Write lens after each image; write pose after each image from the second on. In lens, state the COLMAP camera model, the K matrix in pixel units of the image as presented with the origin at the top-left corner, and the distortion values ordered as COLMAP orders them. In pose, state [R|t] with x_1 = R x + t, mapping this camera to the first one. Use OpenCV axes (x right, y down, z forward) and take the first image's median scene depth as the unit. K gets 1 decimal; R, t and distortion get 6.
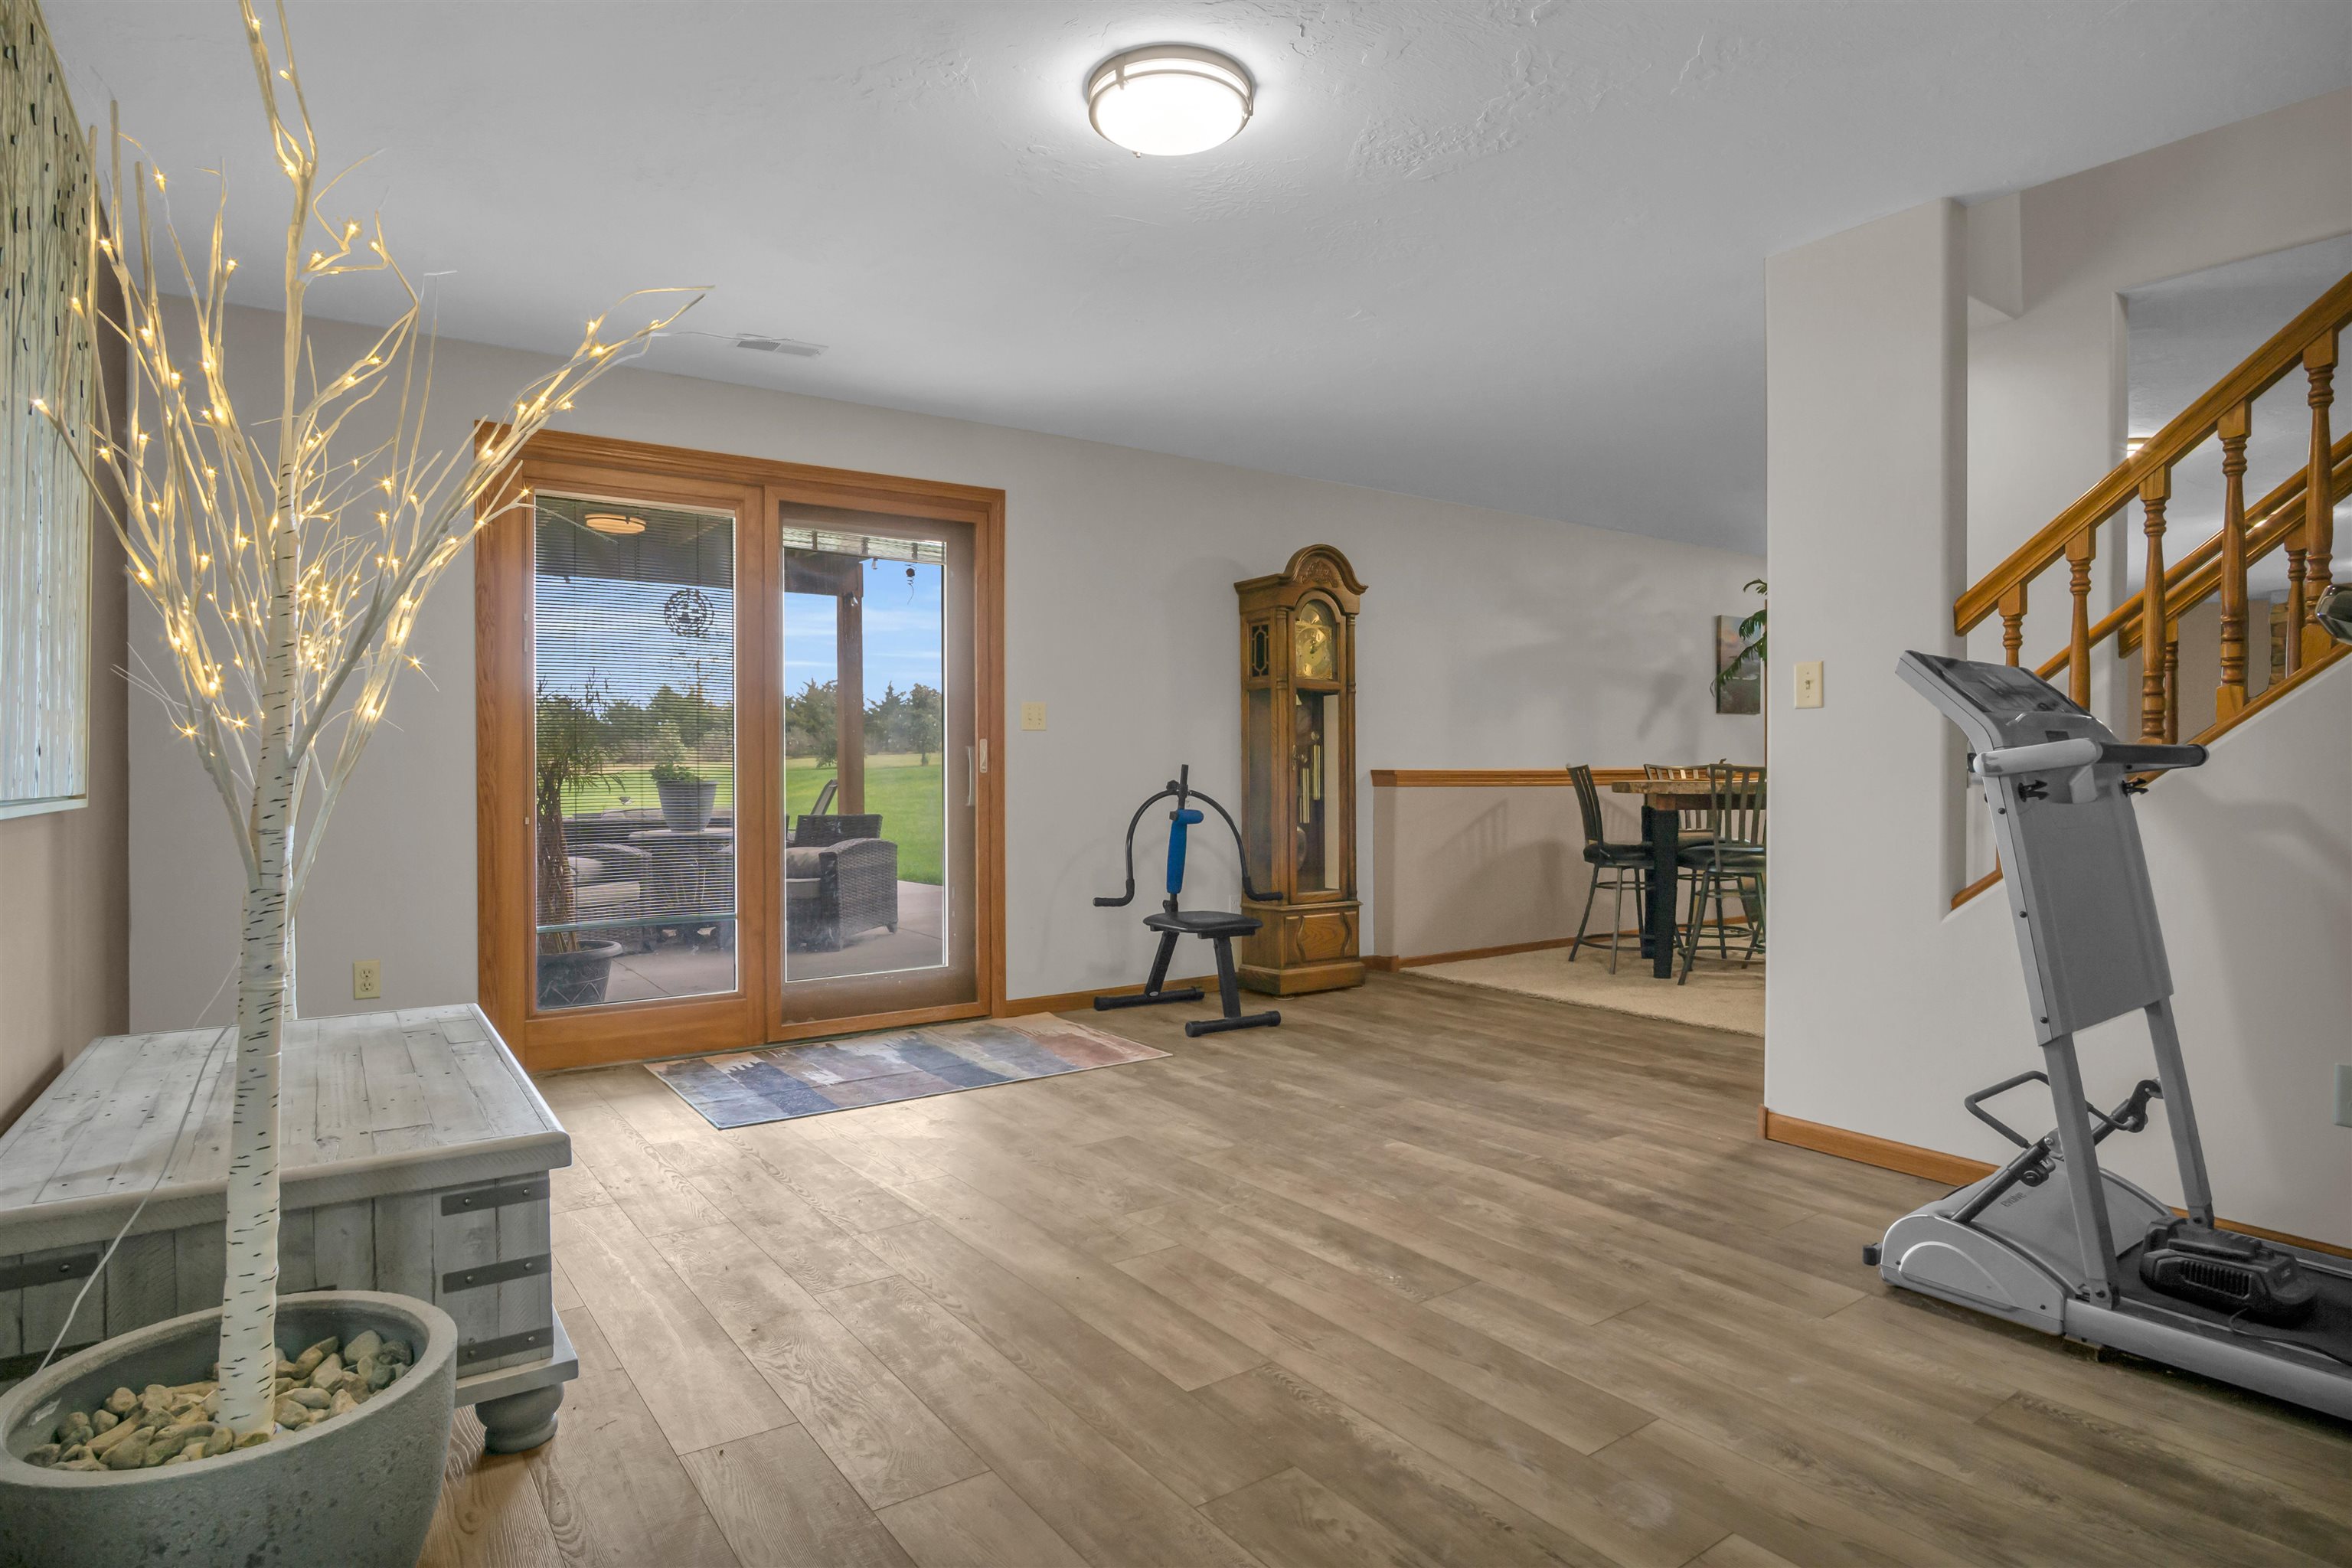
lens RADIAL K [[1267.3, 0, 1175.8], [0, 1267.3, 775.8], [0, 0, 1]] dist [-0.000405, -0.000508]
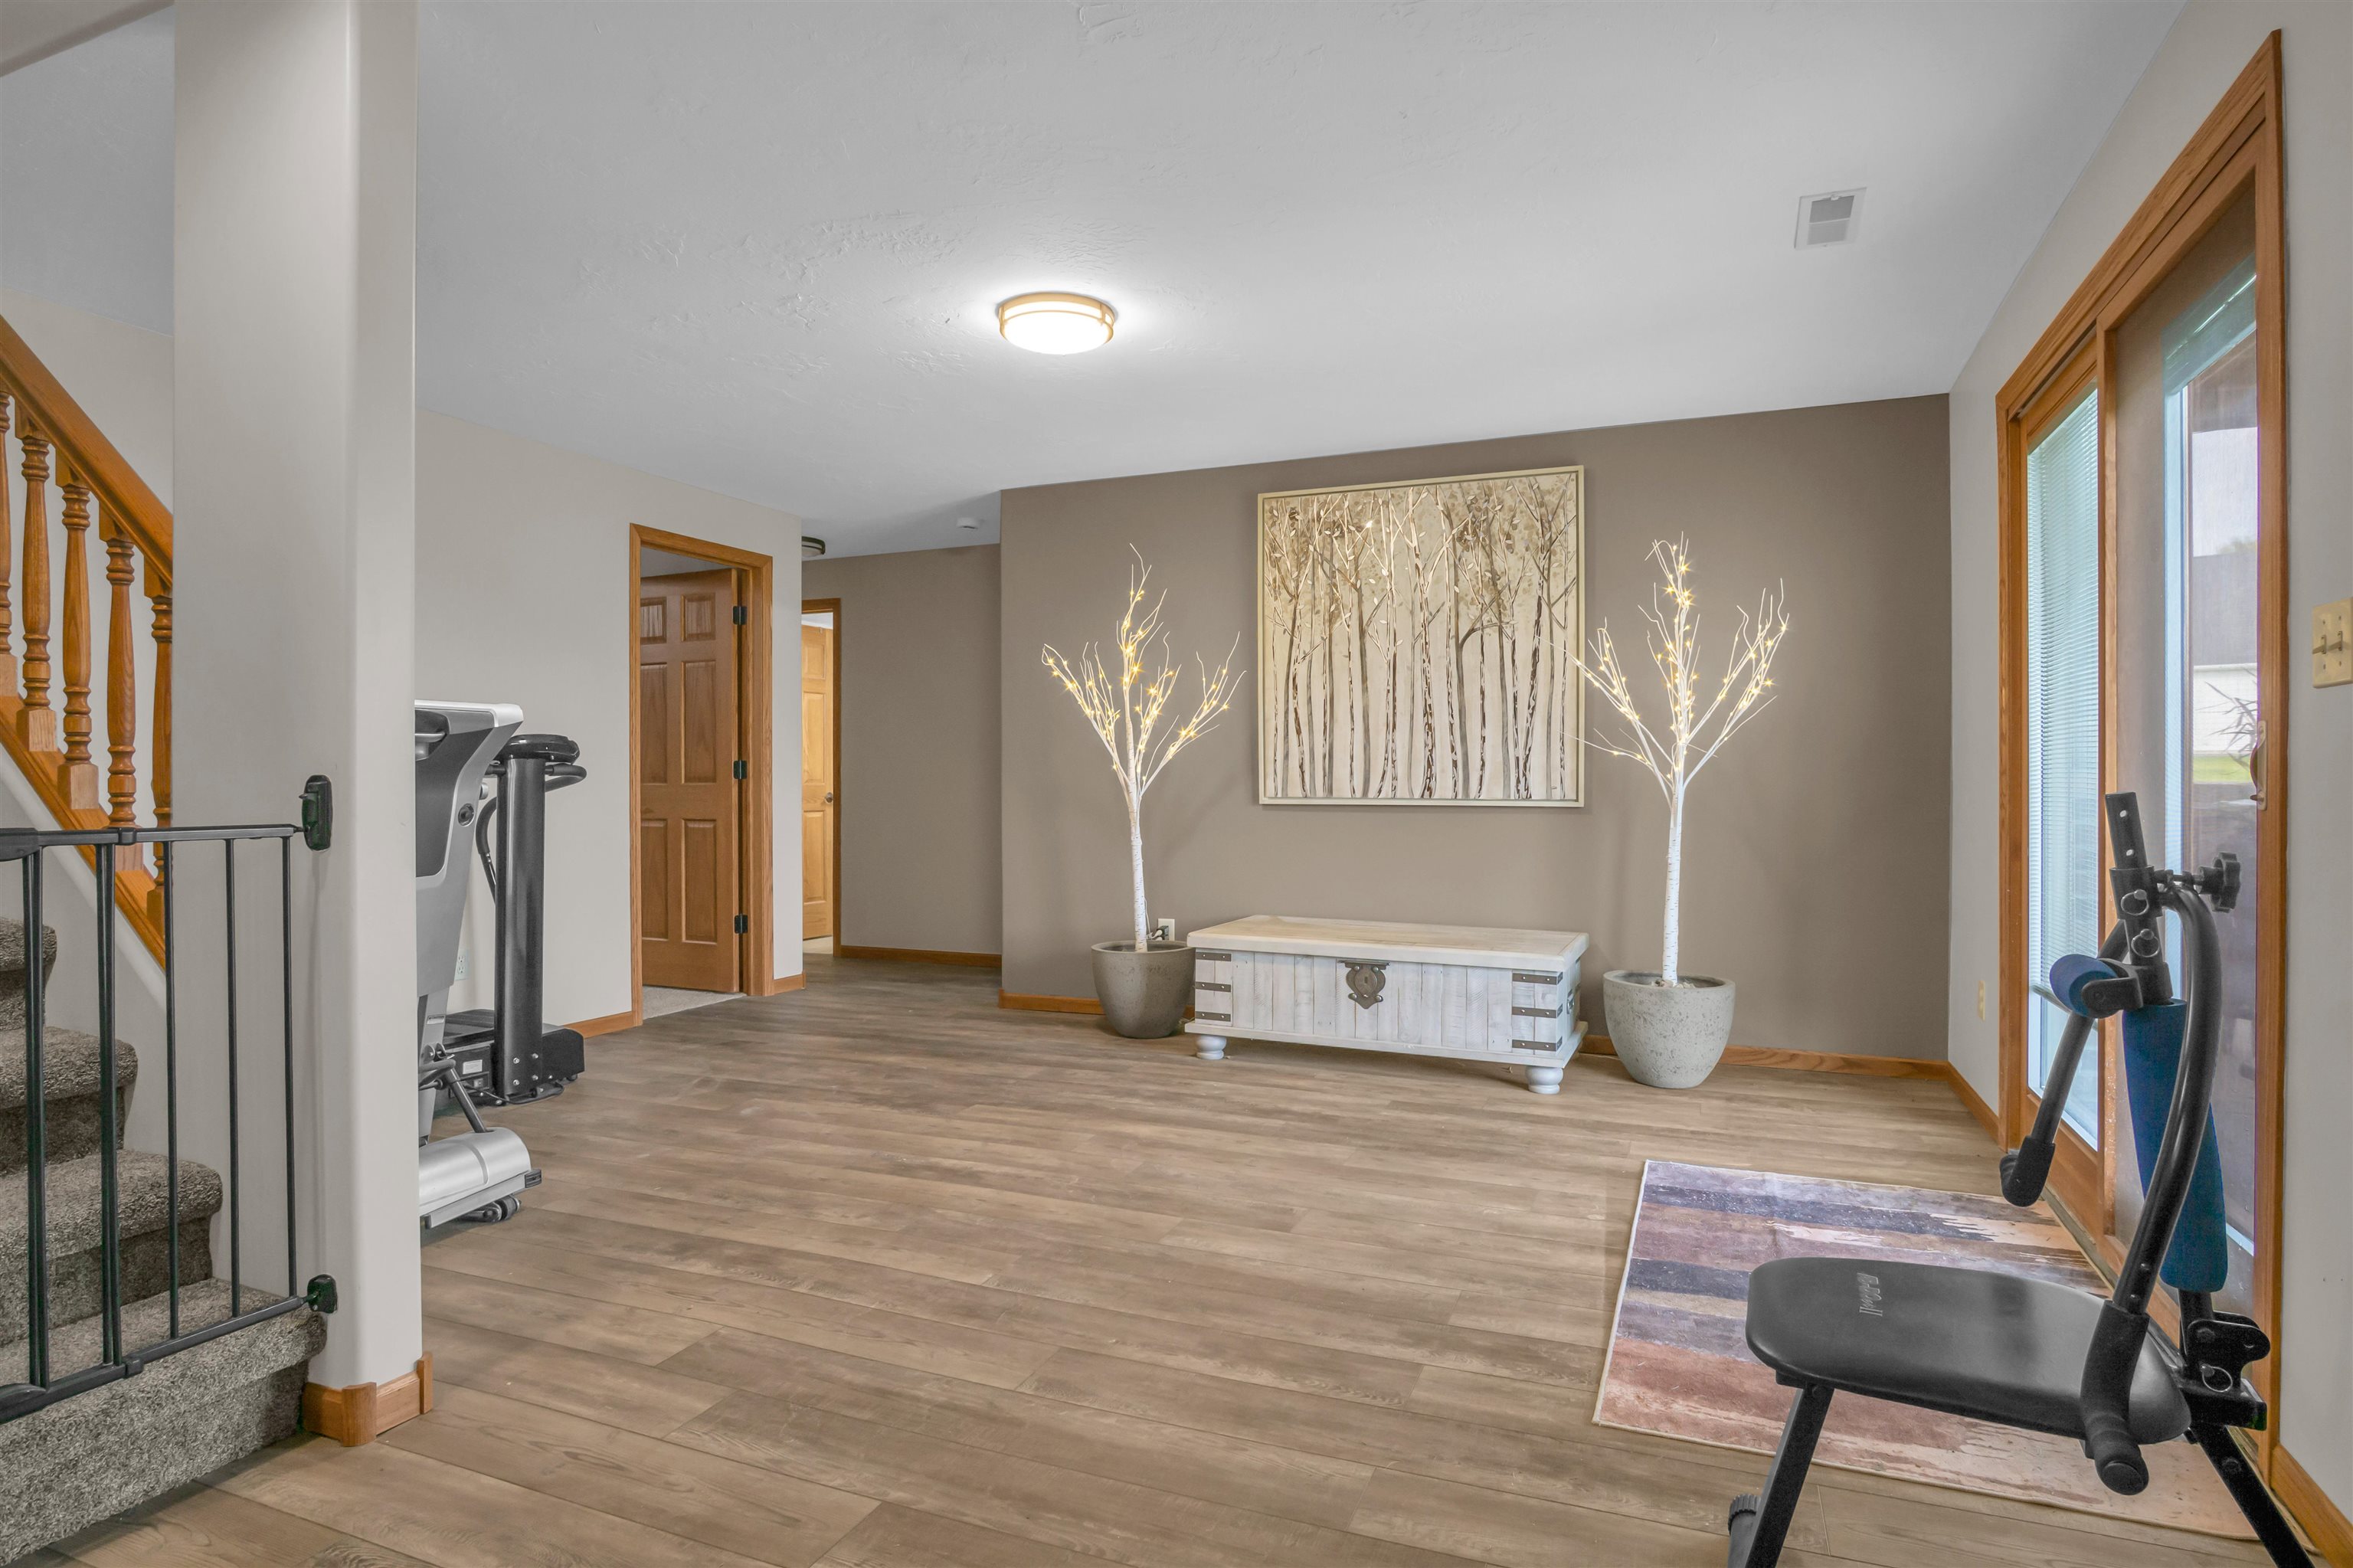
lens RADIAL K [[1267.9, 0, 1175.7], [0, 1267.9, 783.1], [0, 0, 1]] dist [-0.000405, -0.000508]
pose [[-0.845323, 0.003981, -0.534241, 0.557906], [0.000499, 0.999978, 0.006662, -0.021105], [0.534256, 0.005365, -0.845306, 1.971681]]
